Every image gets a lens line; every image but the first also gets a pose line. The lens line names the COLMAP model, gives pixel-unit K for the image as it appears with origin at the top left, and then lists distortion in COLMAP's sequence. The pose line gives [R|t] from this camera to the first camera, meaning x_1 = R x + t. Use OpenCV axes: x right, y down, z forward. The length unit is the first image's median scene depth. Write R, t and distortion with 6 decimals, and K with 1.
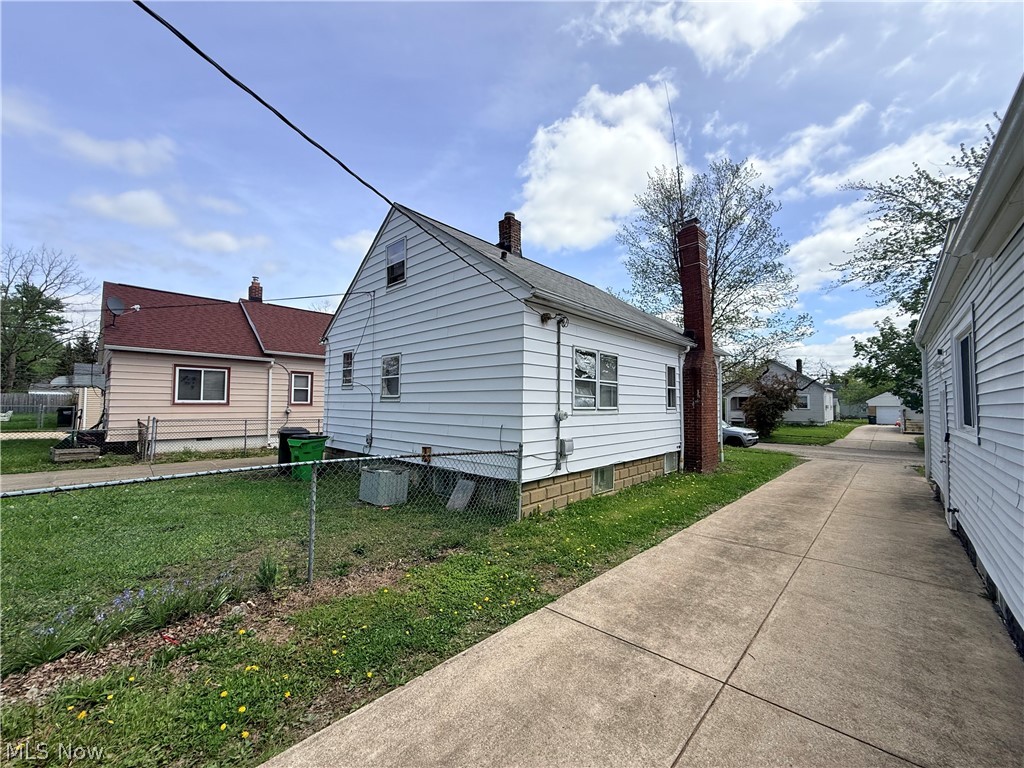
lens RADIAL K [[405.9, 0, 508.4], [0, 405.9, 385.6], [0, 0, 1]] dist [0.000892, 0.000039]
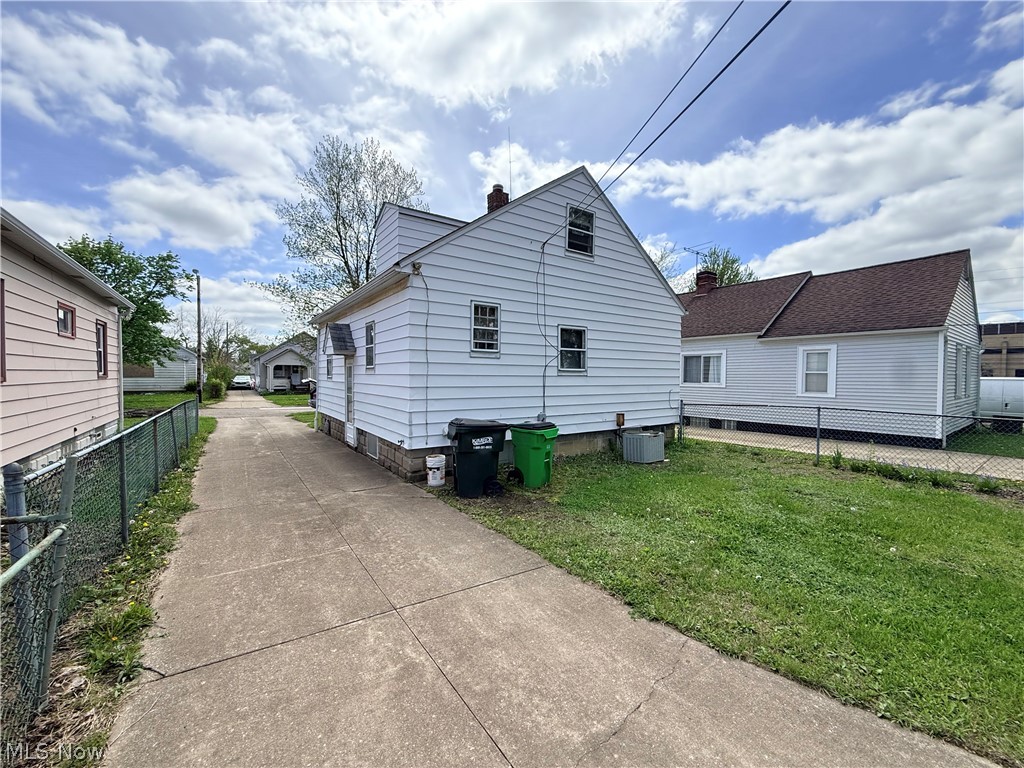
lens RADIAL K [[405.9, 0, 508.4], [0, 405.9, 385.6], [0, 0, 1]] dist [0.000892, 0.000039]
pose [[0.213561, -0.030313, 0.976459, -1.264185], [-0.049021, 0.997927, 0.041700, 0.031391], [-0.975699, -0.056772, 0.211632, 0.944645]]
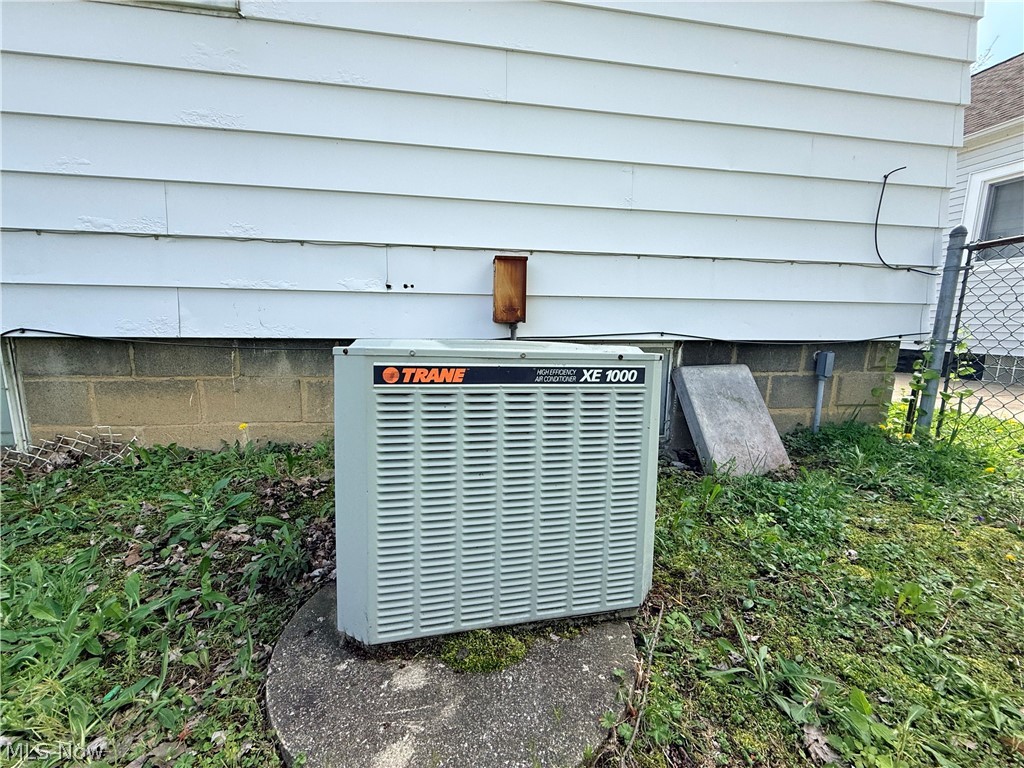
lens RADIAL K [[405.9, 0, 508.4], [0, 405.9, 385.6], [0, 0, 1]] dist [0.000892, 0.000039]
pose [[0.591833, -0.089179, 0.801112, -0.340457], [-0.040837, 0.989267, 0.140293, 0.168673], [-0.805025, -0.115745, 0.581840, 0.759317]]
